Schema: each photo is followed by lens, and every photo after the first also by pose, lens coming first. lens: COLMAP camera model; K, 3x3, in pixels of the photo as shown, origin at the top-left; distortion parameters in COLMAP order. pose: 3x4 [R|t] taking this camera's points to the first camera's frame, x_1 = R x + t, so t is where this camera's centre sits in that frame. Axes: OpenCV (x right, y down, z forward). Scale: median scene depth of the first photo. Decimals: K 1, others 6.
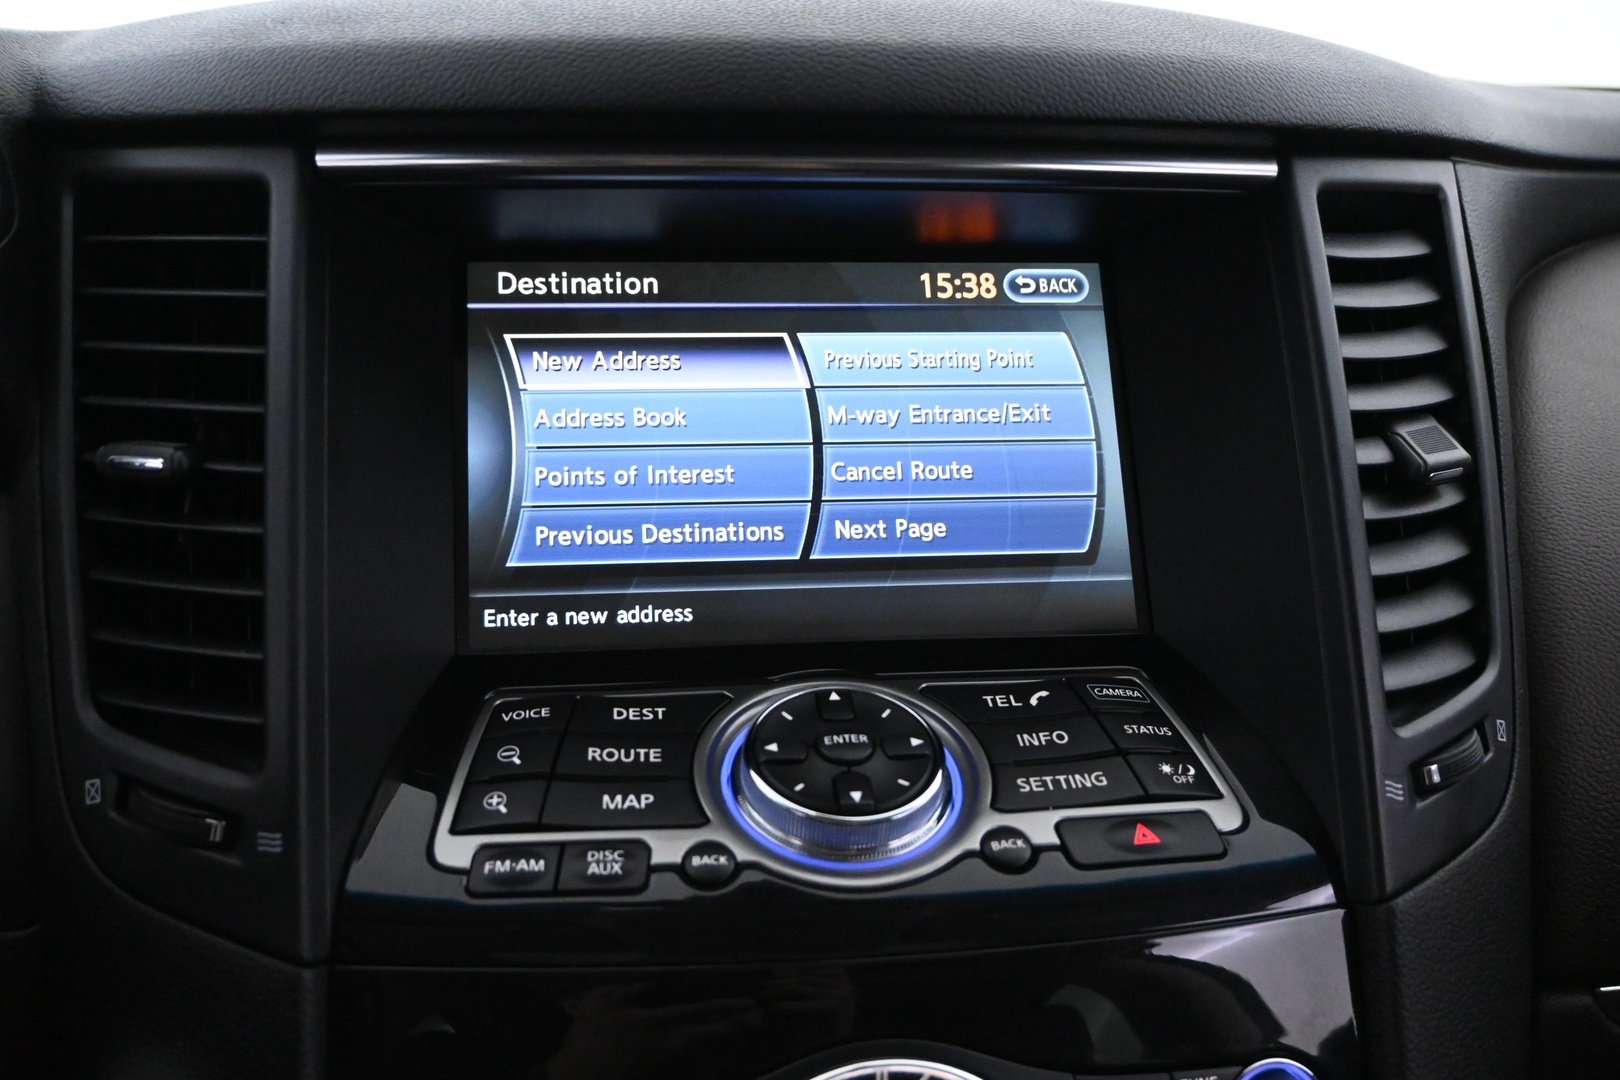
lens RADIAL K [[1589.2, 0, 810.9], [0, 1589.2, 536.1], [0, 0, 1]] dist [-0.014104, 0.000000]
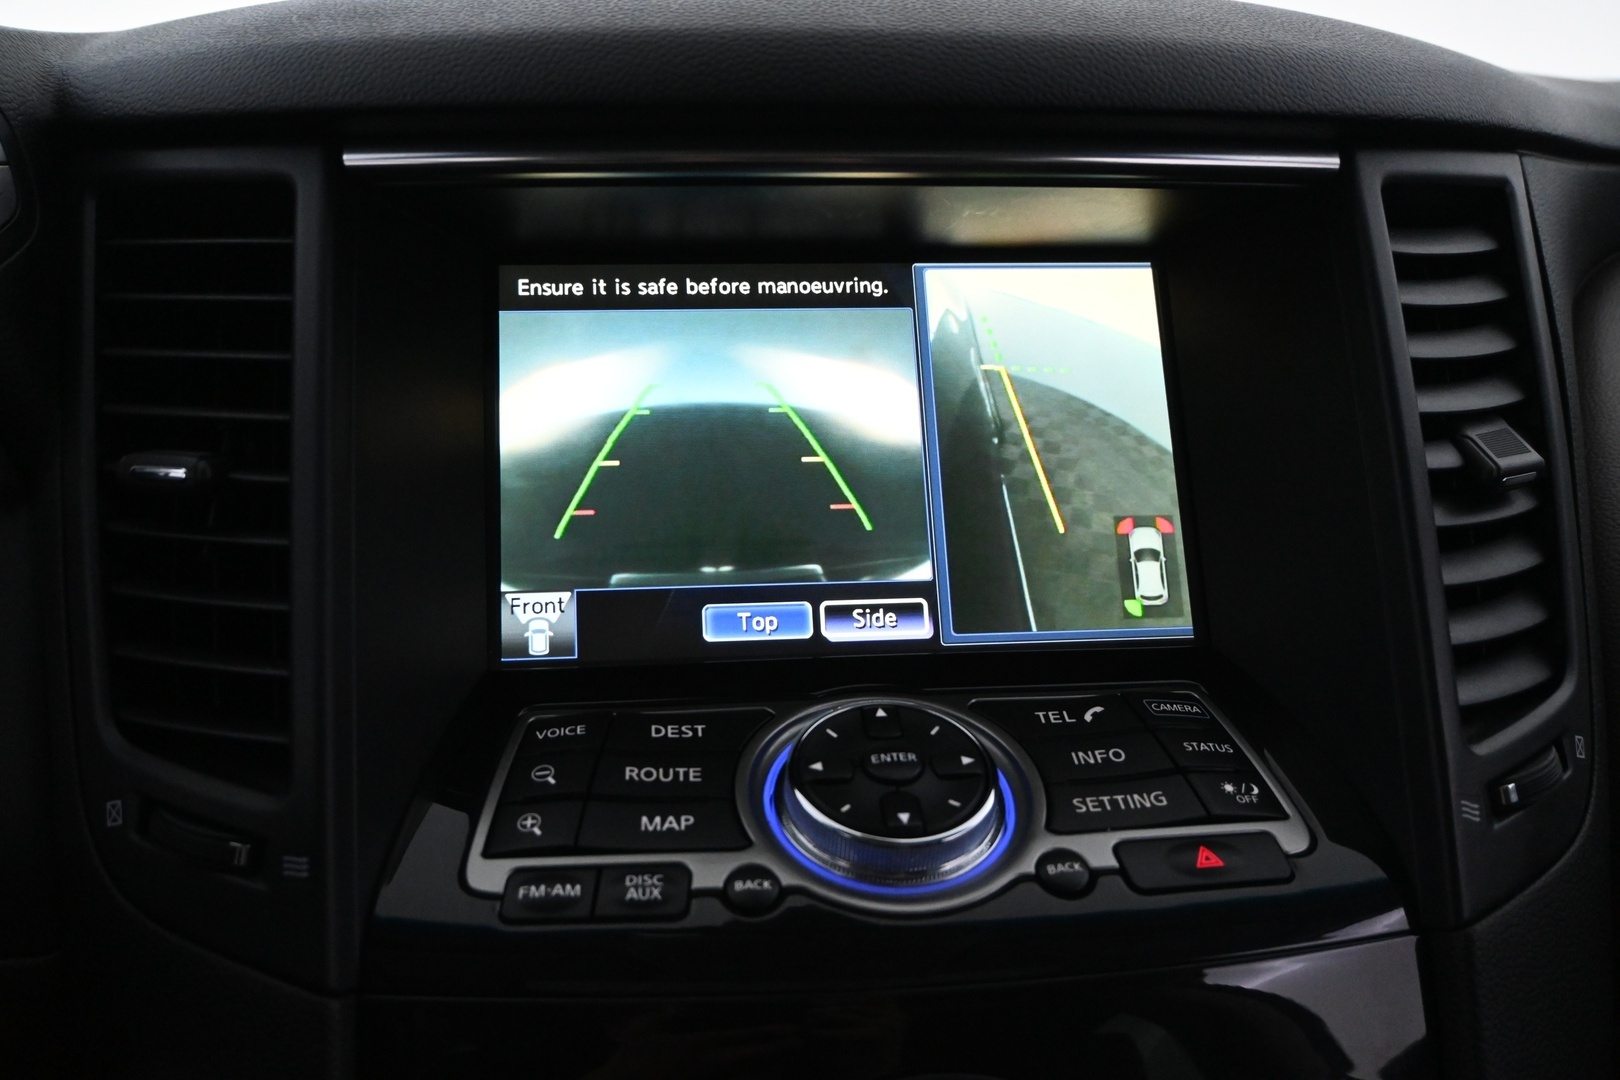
lens RADIAL K [[1589.2, 0, 809.5], [0, 1589.2, 533.5], [0, 0, 1]] dist [-0.014104, 0.000000]
pose [[0.999791, -0.003761, -0.020071, -0.008898], [0.003624, 0.999970, -0.006823, -0.001081], [0.020096, 0.006749, 0.999775, 0.039252]]
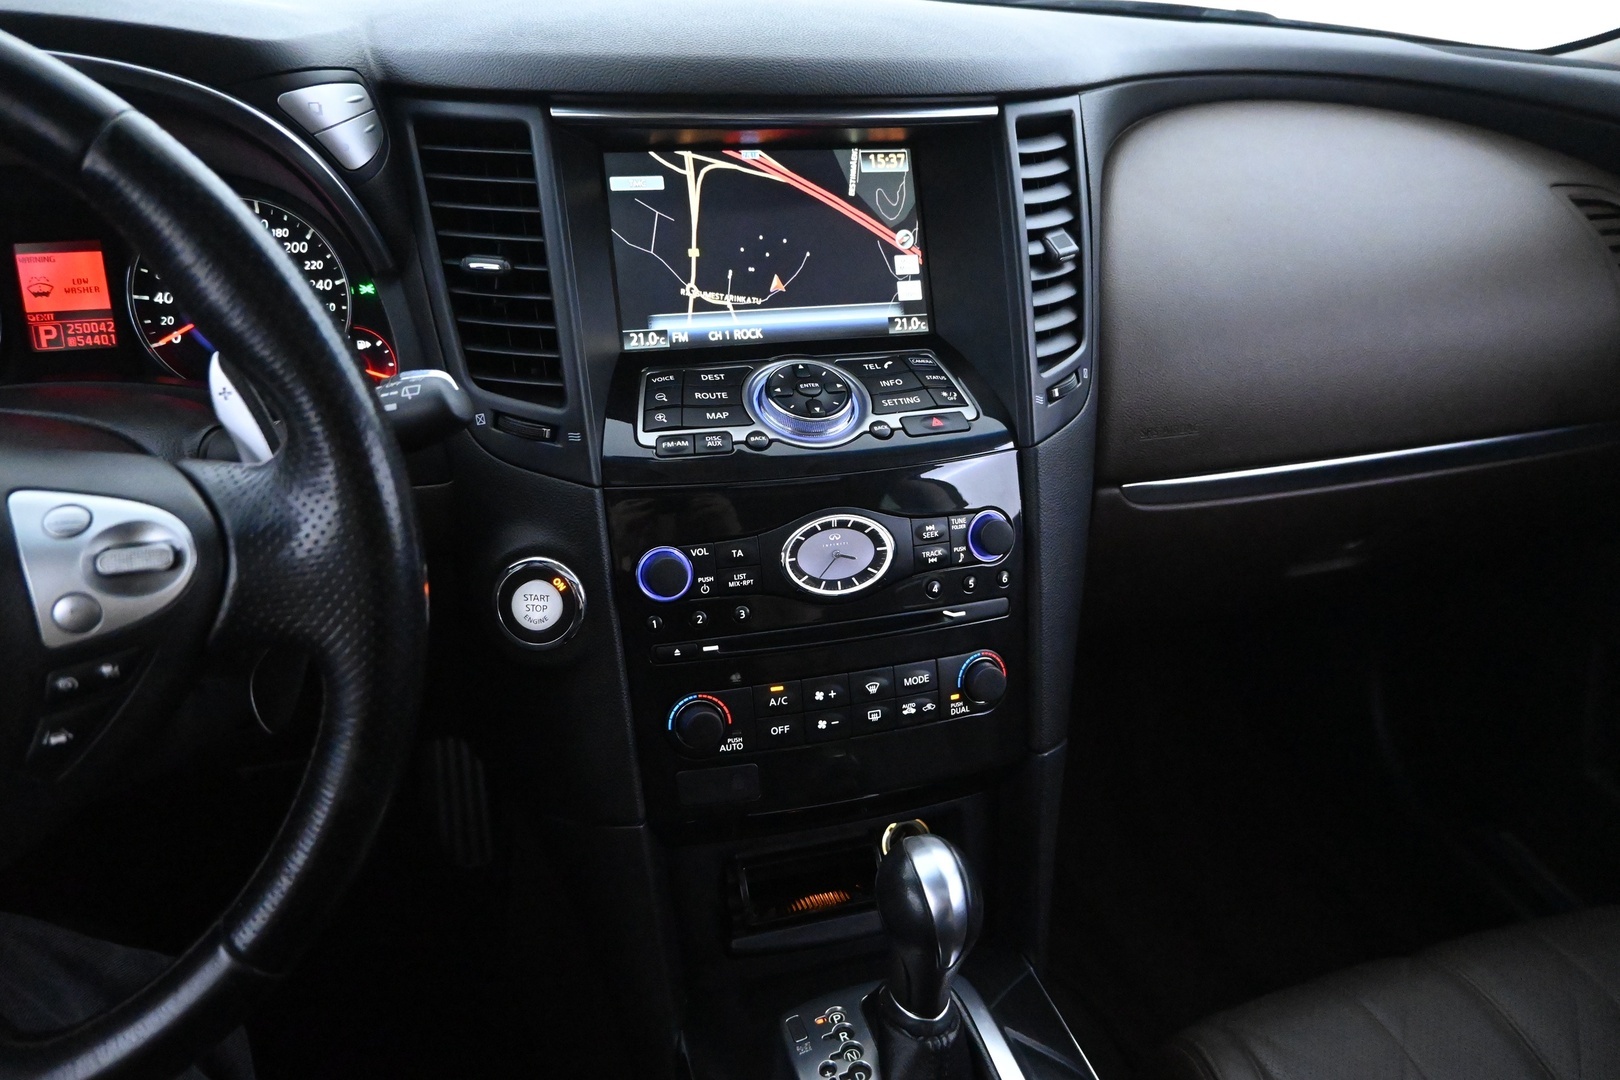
lens RADIAL K [[1113.8, 0, 819.5], [0, 1113.8, 558.1], [0, 0, 1]] dist [0.004288, -0.007308]
pose [[0.987851, -0.054482, 0.145541, -0.207473], [0.014538, 0.964824, 0.262495, -0.051847], [-0.154723, -0.257190, 0.953894, -0.585513]]
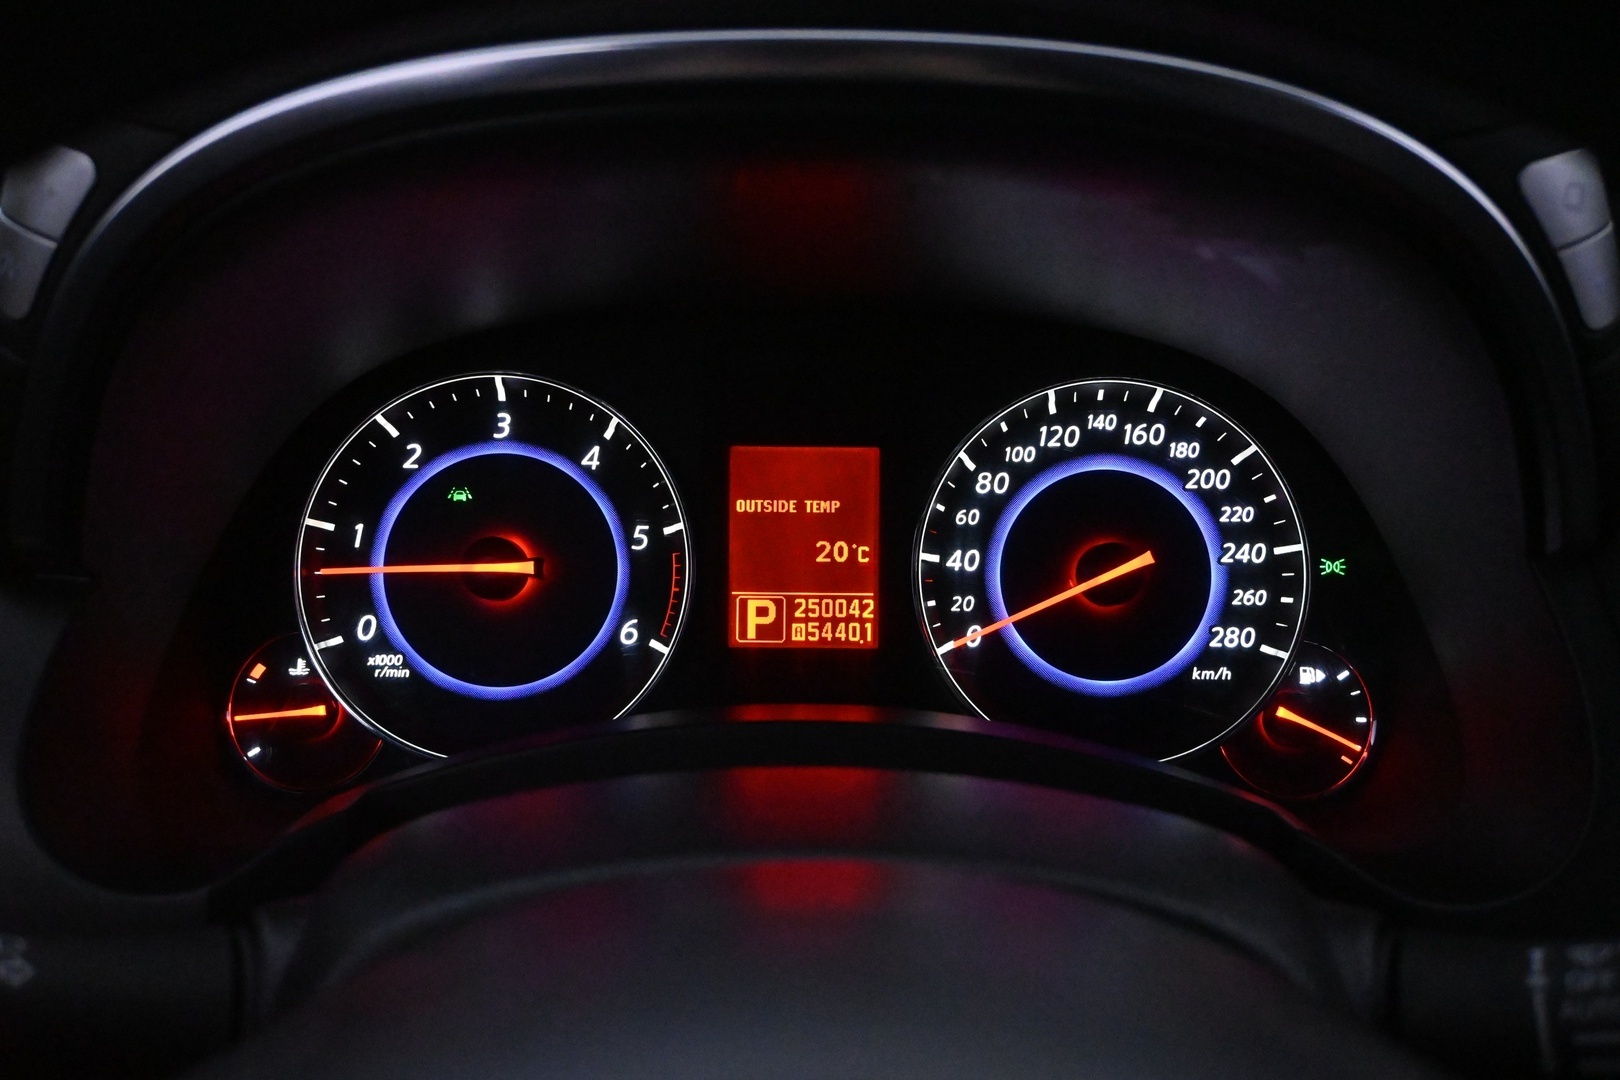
lens RADIAL K [[1606.1, 0, 802.6], [0, 1606.1, 553.8], [0, 0, 1]] dist [-0.044932, 0.000000]
pose [[0.991794, 0.039763, -0.121505, -0.895210], [-0.034713, 0.998455, 0.043396, -0.059302], [0.123043, -0.038823, 0.991642, 0.010593]]
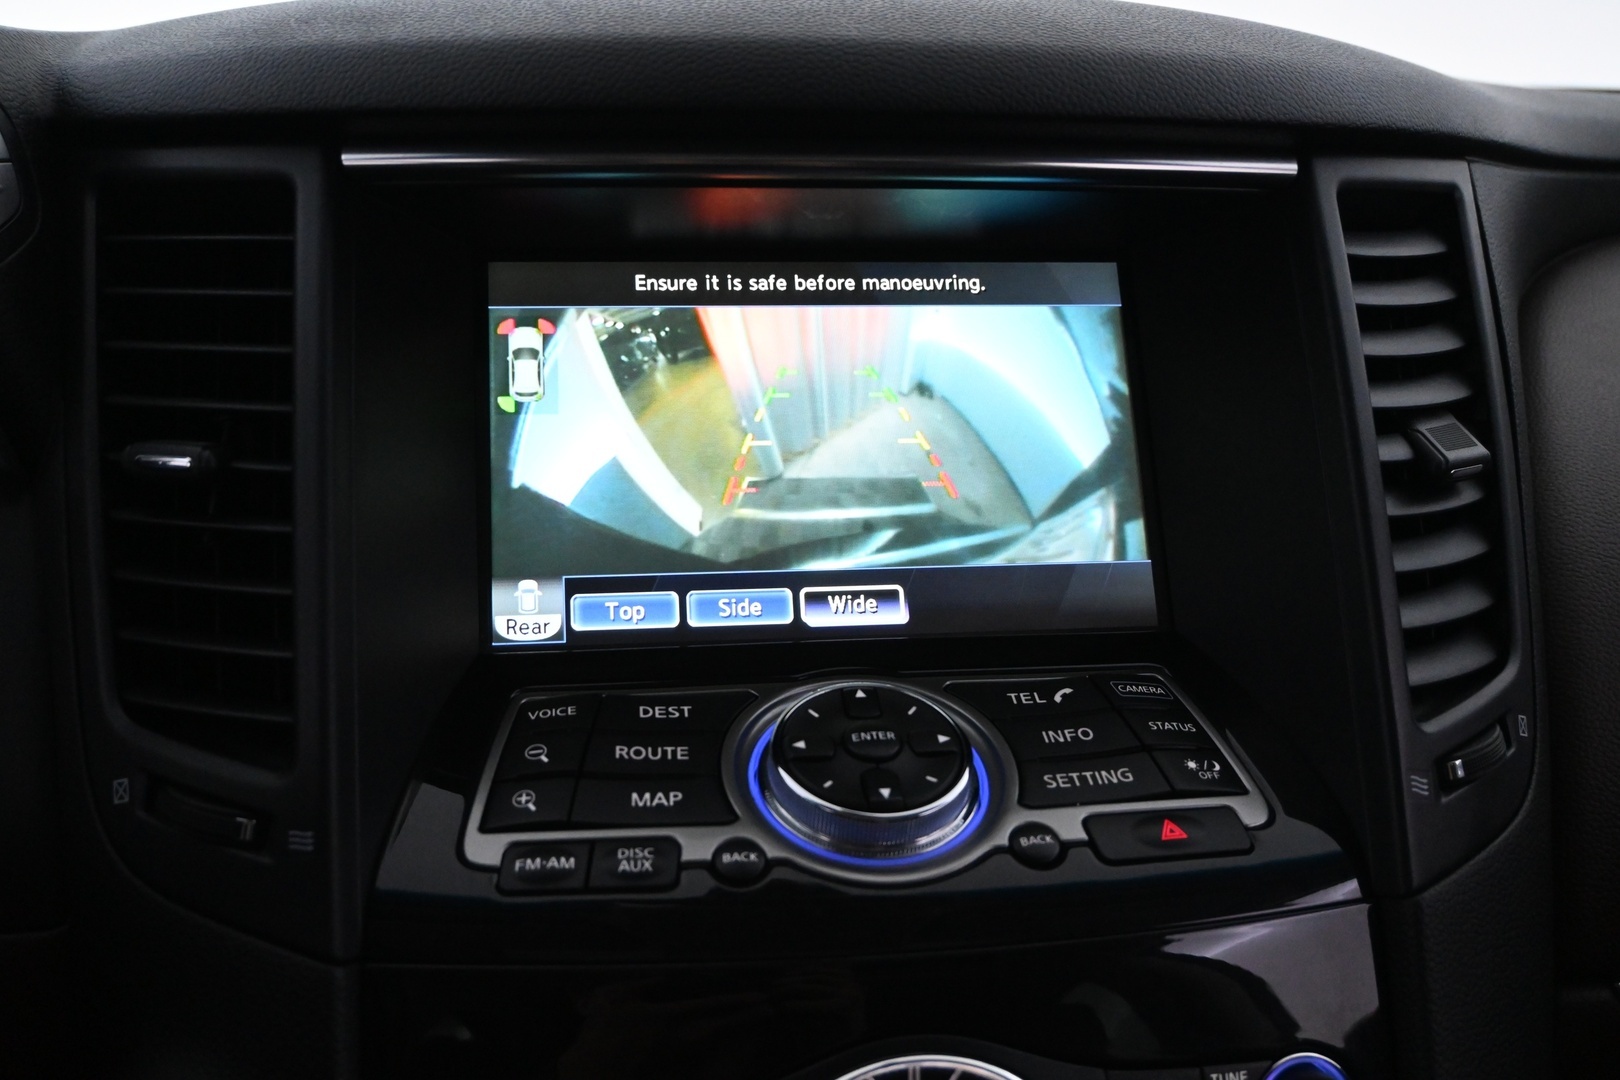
lens RADIAL K [[1589.2, 0, 810.1], [0, 1589.2, 537.4], [0, 0, 1]] dist [-0.014104, 0.000000]
pose [[0.999975, -0.002898, 0.006490, -0.023667], [0.002921, 0.999990, -0.003460, 0.005727], [-0.006480, 0.003478, 0.999973, -0.001601]]
